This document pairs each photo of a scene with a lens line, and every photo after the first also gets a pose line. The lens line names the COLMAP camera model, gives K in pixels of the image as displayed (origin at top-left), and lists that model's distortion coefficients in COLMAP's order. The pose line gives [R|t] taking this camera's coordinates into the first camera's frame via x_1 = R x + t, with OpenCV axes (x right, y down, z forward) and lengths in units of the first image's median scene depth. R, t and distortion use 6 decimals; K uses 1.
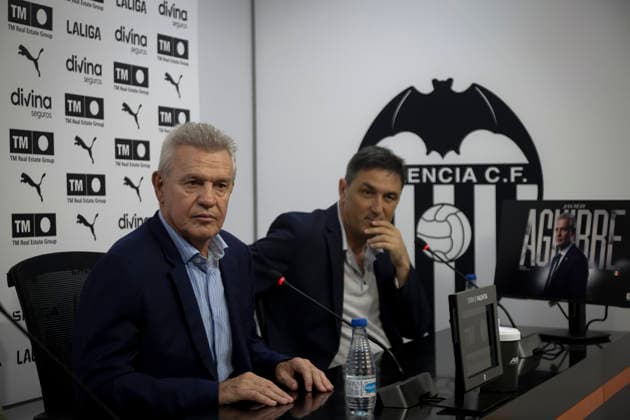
lens RADIAL K [[1311.4, 0, 315.0], [0, 1311.4, 210.0], [0, 0, 1]] dist [0.481928, -0.189090]
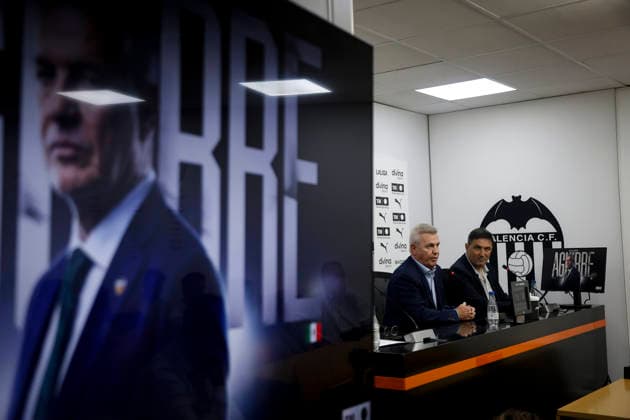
lens RADIAL K [[1018.7, 0, 286.5], [0, 1018.7, 208.7], [0, 0, 1]] dist [0.047710, 1.647791]
pose [[0.984616, -0.033156, -0.171557, 0.009877], [0.024624, 0.998363, -0.051622, 0.004882], [0.172988, 0.046603, 0.983821, -0.886271]]
